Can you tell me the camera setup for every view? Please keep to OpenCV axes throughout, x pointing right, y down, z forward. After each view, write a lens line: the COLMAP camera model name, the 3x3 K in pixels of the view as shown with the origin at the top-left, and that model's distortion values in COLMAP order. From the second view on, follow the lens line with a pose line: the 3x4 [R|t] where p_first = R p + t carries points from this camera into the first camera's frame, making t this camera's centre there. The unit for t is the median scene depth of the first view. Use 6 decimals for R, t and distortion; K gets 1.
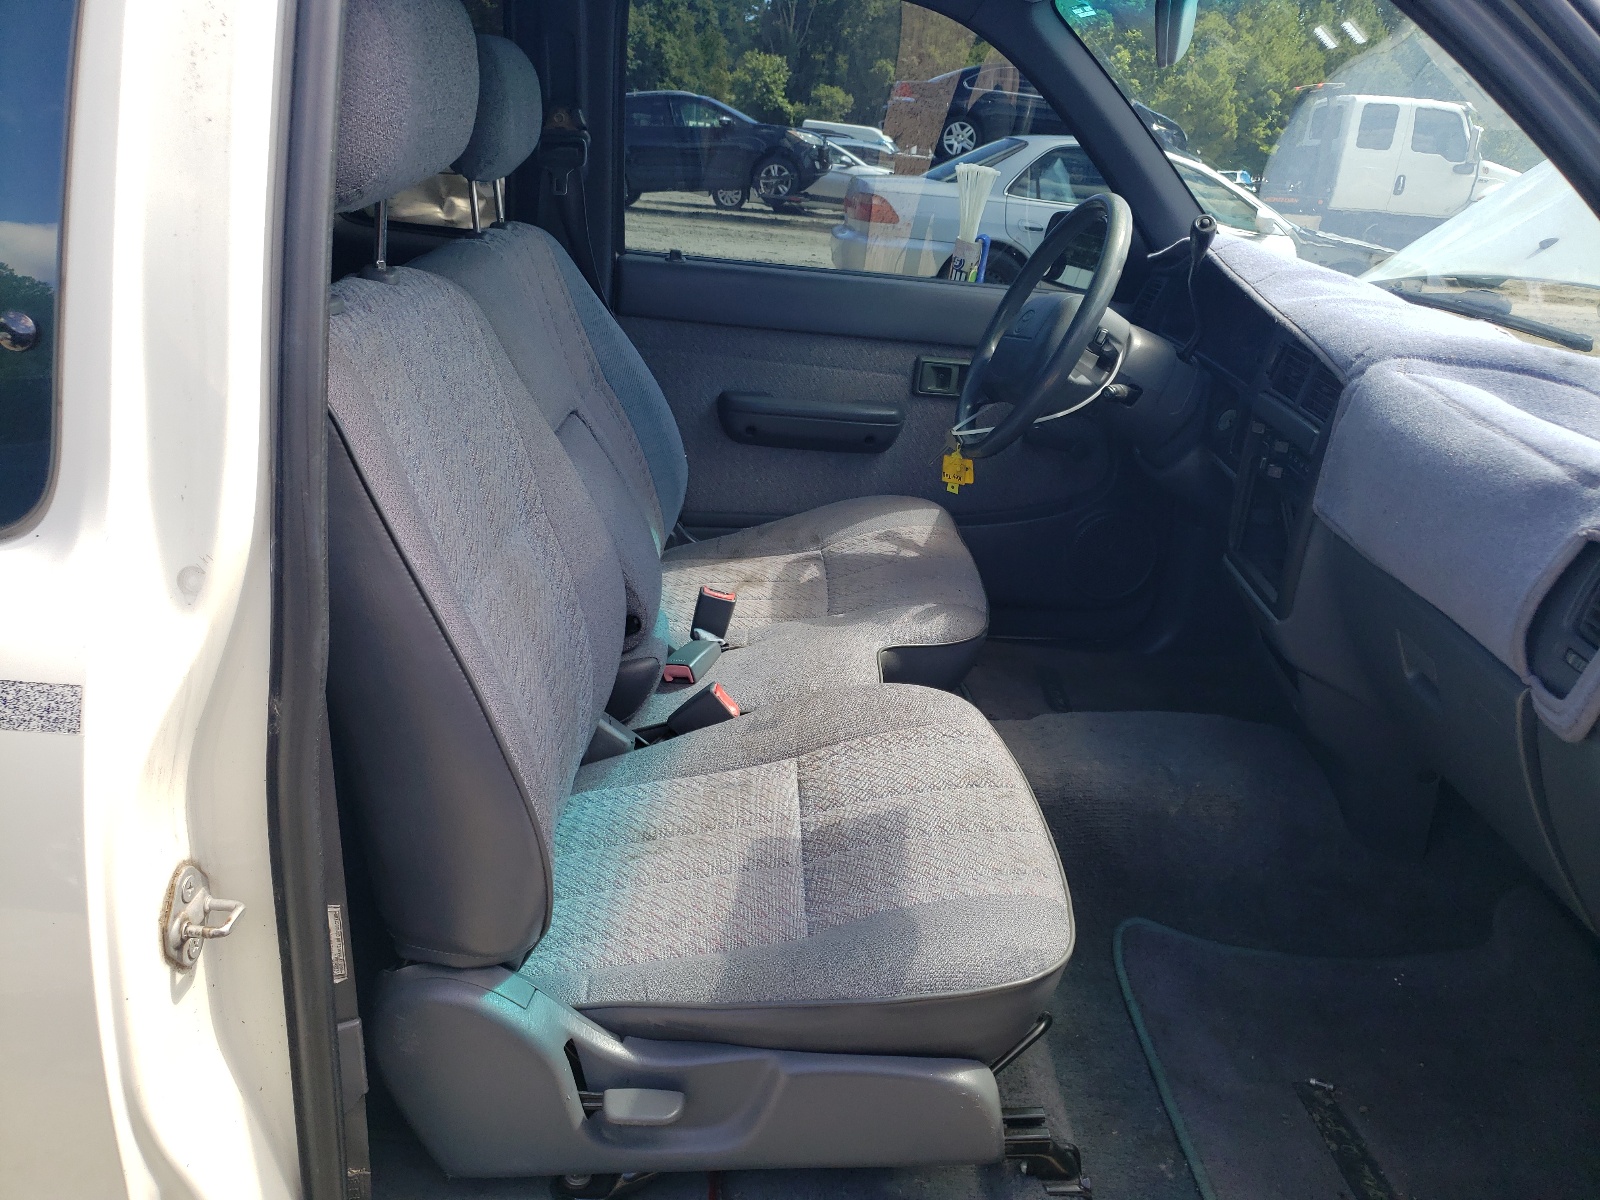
lens RADIAL K [[1236.6, 0, 800.0], [0, 1236.6, 600.0], [0, 0, 1]] dist [0.027845, 0.004569]
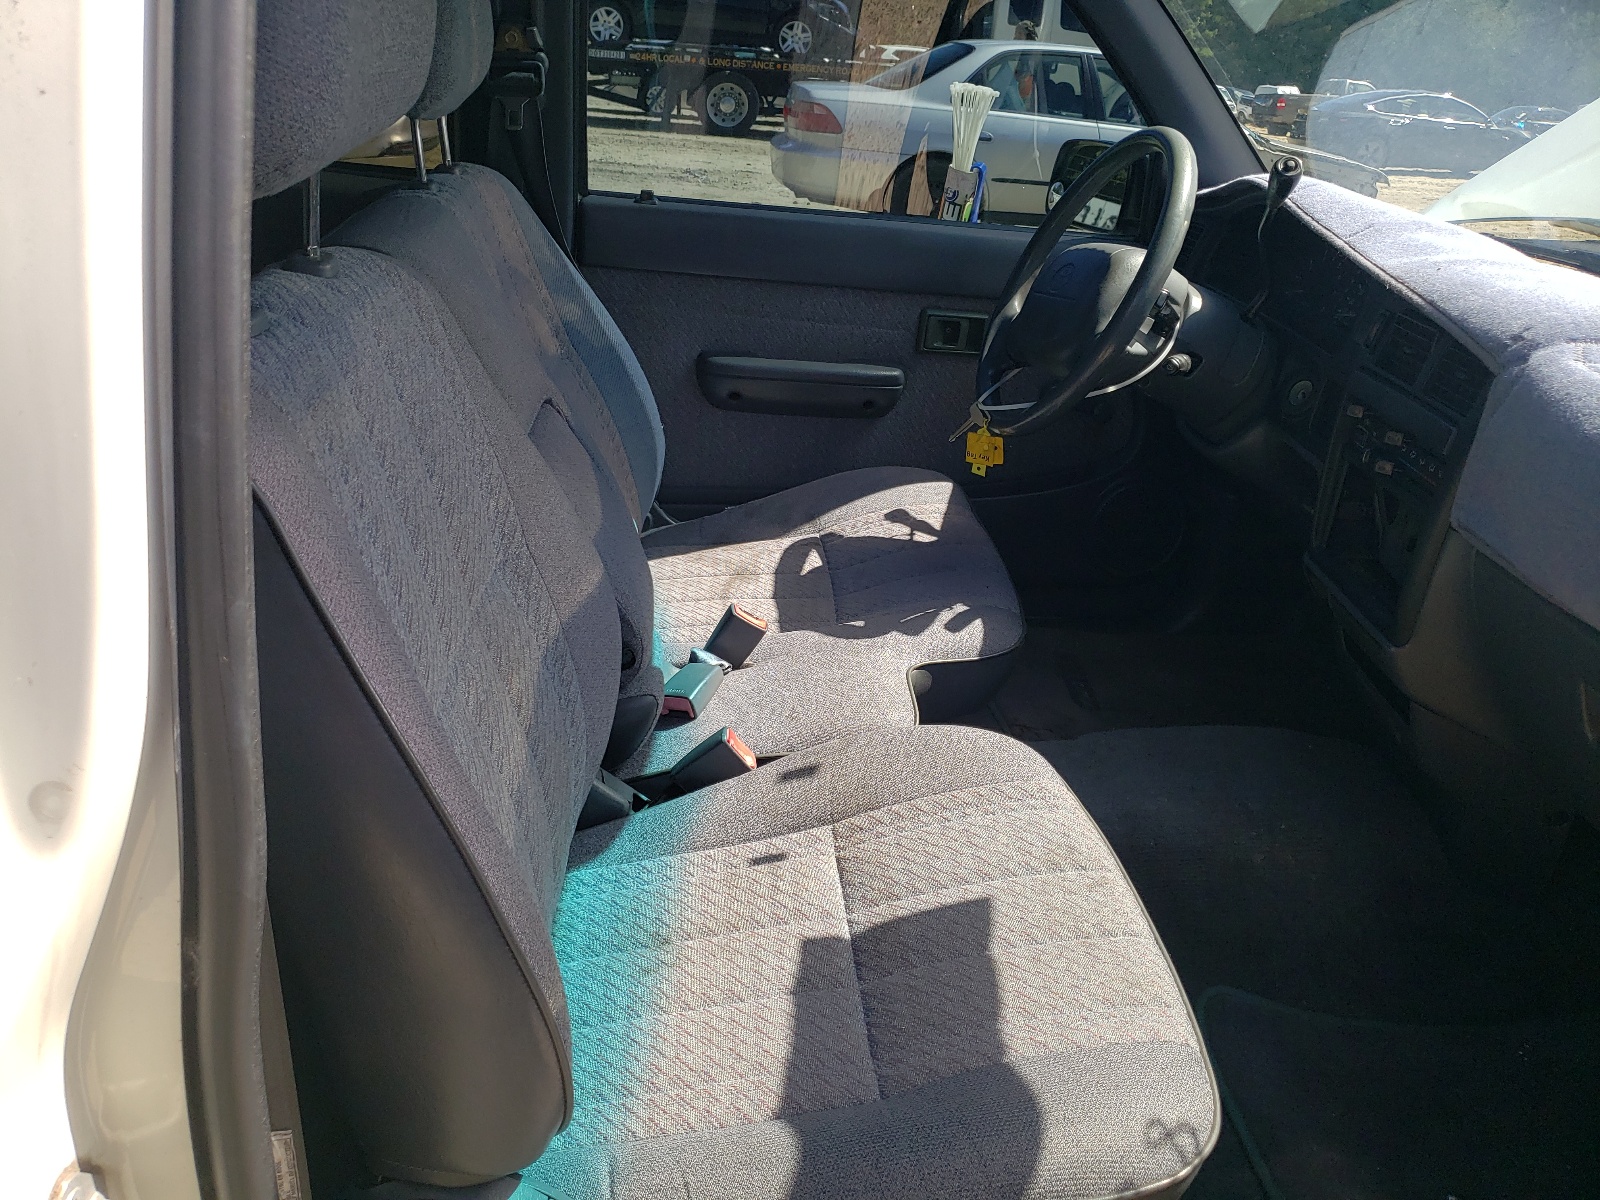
lens RADIAL K [[1298.8, 0, 800.0], [0, 1298.8, 600.0], [0, 0, 1]] dist [-0.000072, 0.082809]
pose [[0.999313, -0.017298, 0.032770, -0.041635], [0.015767, 0.998798, 0.046418, -0.053957], [-0.033533, -0.045870, 0.998384, 0.109741]]
